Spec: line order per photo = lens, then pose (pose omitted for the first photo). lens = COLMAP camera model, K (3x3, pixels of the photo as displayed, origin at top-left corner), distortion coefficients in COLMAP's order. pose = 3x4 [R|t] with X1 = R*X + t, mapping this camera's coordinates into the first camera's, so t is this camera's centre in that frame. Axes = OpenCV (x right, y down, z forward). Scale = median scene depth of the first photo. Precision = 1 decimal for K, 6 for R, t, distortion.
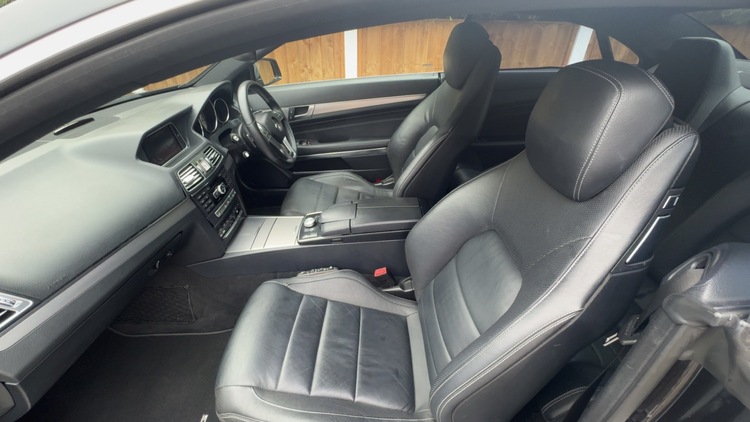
lens RADIAL K [[301.3, 0, 375.0], [0, 301.3, 211.0], [0, 0, 1]] dist [-0.013093, 0.000160]
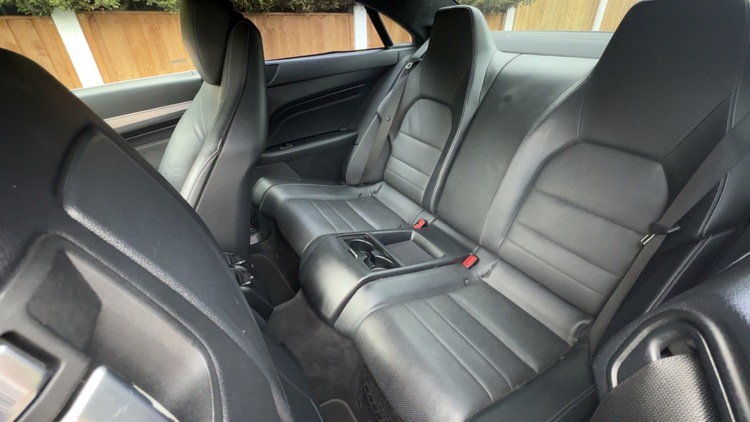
lens RADIAL K [[301.3, 0, 375.0], [0, 301.3, 211.0], [0, 0, 1]] dist [-0.013093, 0.000160]
pose [[0.839358, -0.299228, 0.453808, 0.126155], [0.306749, 0.949959, 0.059017, -0.042774], [-0.448758, 0.089669, 0.889143, 0.173354]]
